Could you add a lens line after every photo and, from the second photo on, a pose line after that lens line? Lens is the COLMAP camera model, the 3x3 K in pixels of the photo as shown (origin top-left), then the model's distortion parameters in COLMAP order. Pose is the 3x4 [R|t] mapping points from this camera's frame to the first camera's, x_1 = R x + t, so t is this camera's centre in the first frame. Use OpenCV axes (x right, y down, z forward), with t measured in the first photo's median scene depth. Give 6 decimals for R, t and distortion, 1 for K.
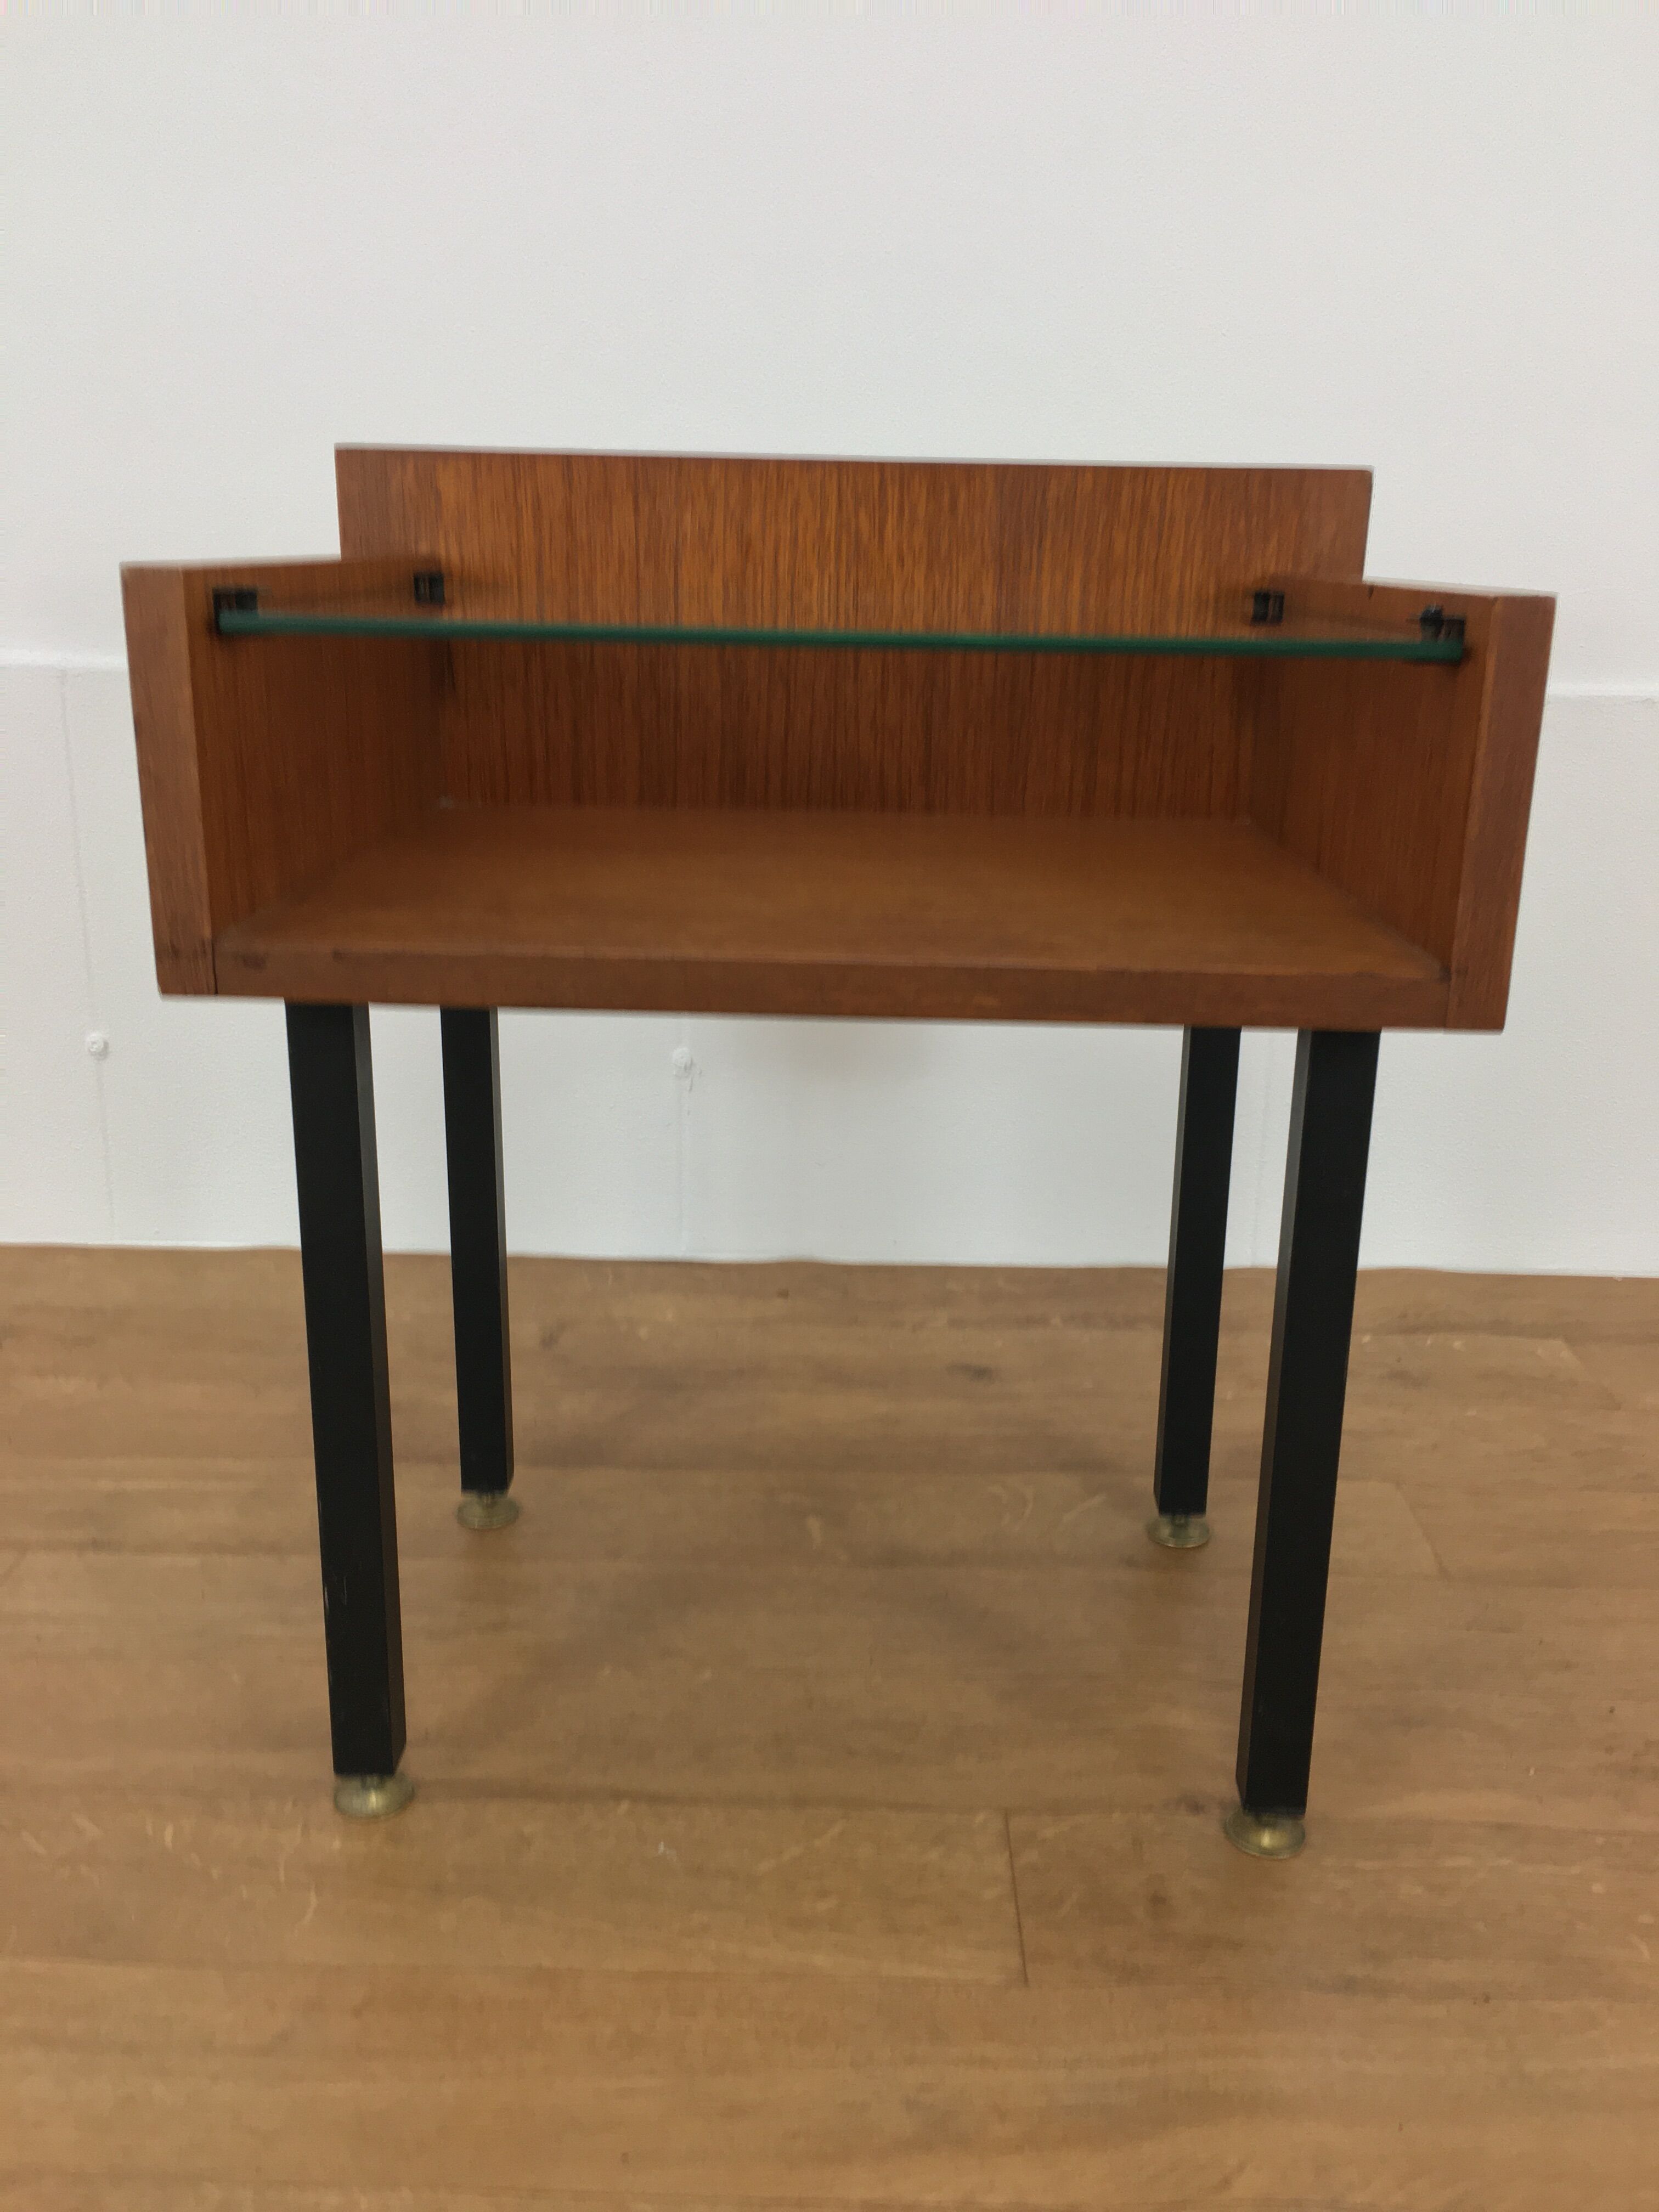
lens RADIAL K [[1912.3, 0, 829.5], [0, 1912.3, 1106.0], [0, 0, 1]] dist [0.073550, -0.125779]
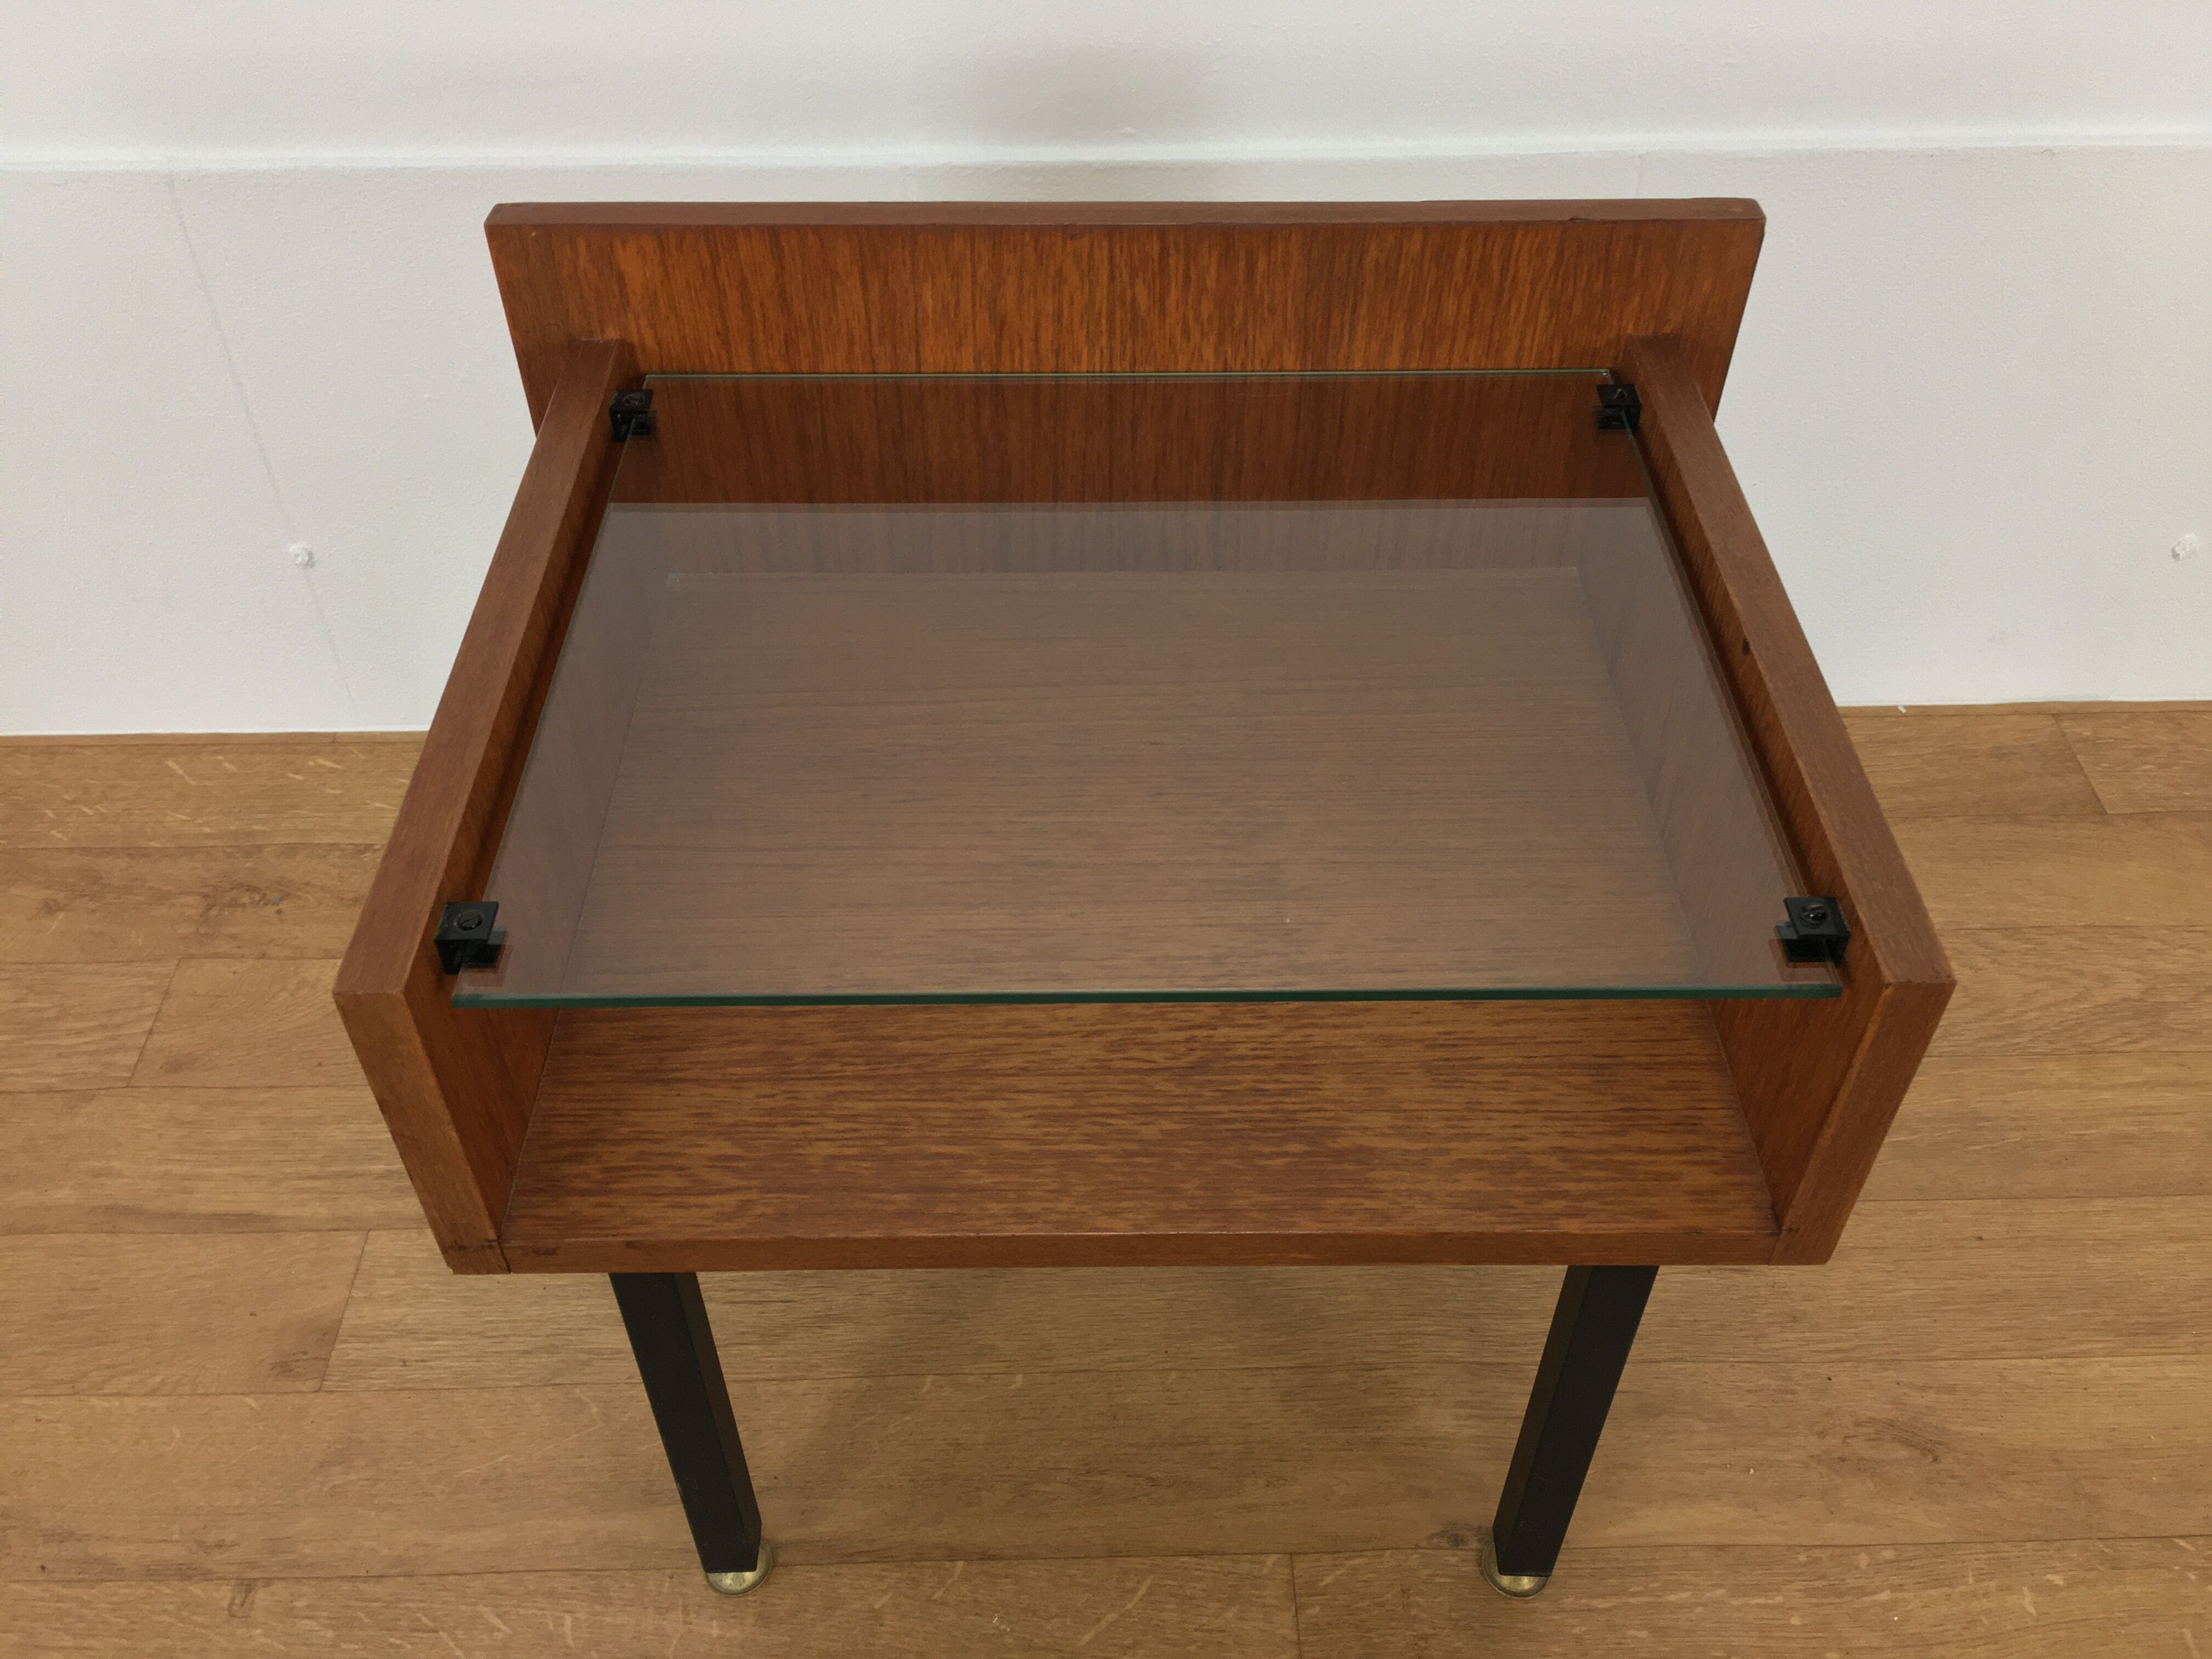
lens RADIAL K [[1912.3, 0, 1106.0], [0, 1912.3, 829.5], [0, 0, 1]] dist [0.073550, -0.125779]
pose [[0.999335, -0.034784, 0.010927, -0.014546], [0.025689, 0.884427, 0.465972, -0.486382], [-0.025872, -0.465381, 0.884732, 0.163830]]
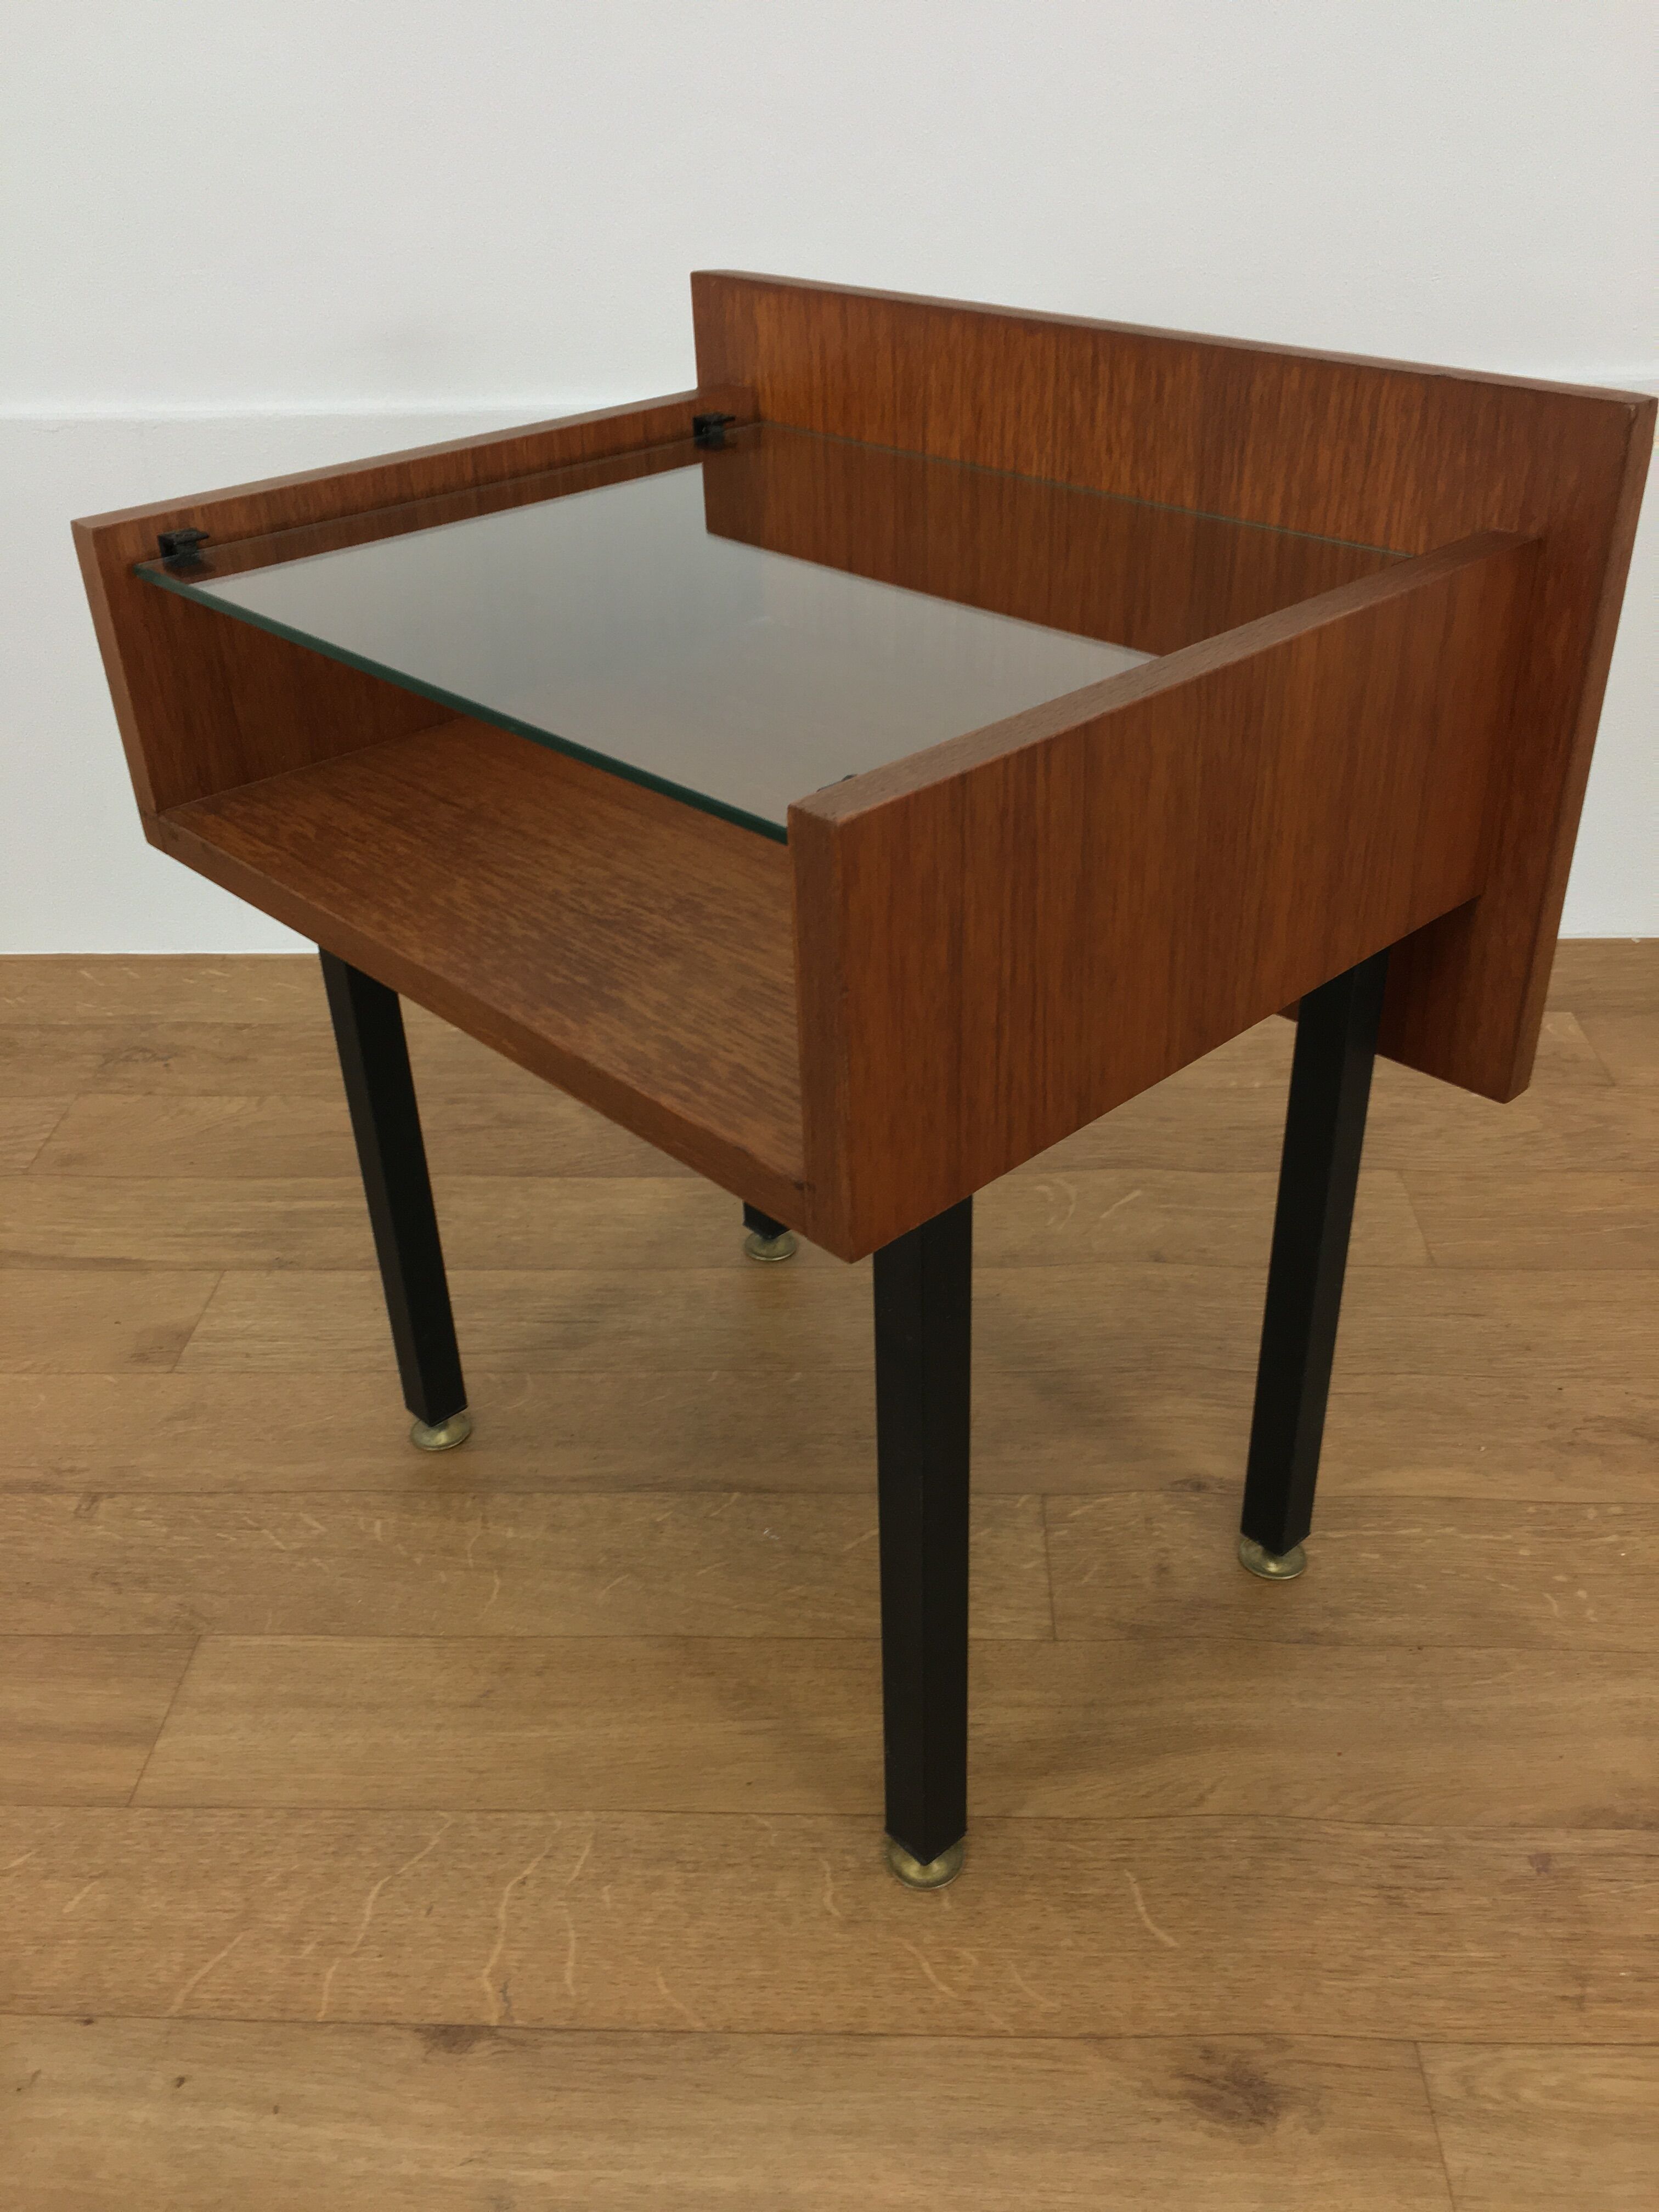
lens RADIAL K [[1912.3, 0, 829.5], [0, 1912.3, 1106.0], [0, 0, 1]] dist [0.073550, -0.125779]
pose [[0.699216, 0.337261, -0.630358, 0.604506], [-0.160135, 0.933213, 0.321669, -0.268863], [0.696745, -0.123974, 0.706525, 0.258974]]
